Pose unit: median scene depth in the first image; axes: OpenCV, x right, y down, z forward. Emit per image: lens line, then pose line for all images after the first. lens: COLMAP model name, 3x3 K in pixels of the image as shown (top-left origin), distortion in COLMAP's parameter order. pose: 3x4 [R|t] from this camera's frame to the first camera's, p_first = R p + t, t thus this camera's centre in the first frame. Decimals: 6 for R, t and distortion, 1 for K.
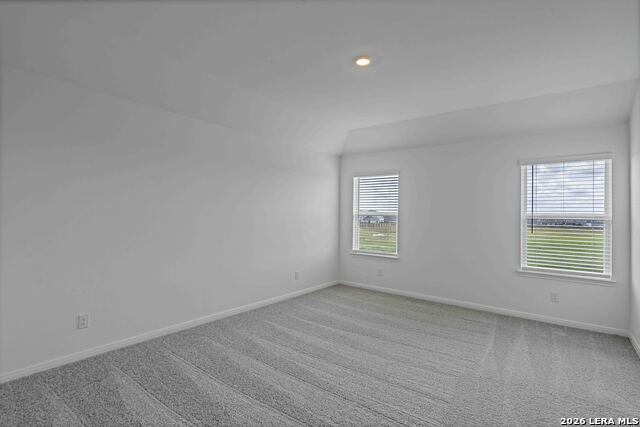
lens RADIAL K [[315.9, 0, 315.6], [0, 315.9, 209.1], [0, 0, 1]] dist [-0.006838, 0.000719]
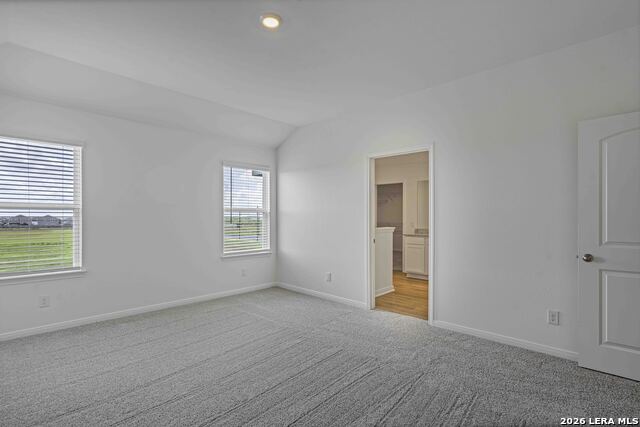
lens RADIAL K [[315.9, 0, 332.2], [0, 315.9, 213.6], [0, 0, 1]] dist [-0.006838, 0.000719]
pose [[0.044095, -0.005618, 0.999012, -0.494742], [-0.014387, 0.999877, 0.006258, 0.024735], [-0.998924, -0.014649, 0.044009, 0.556287]]
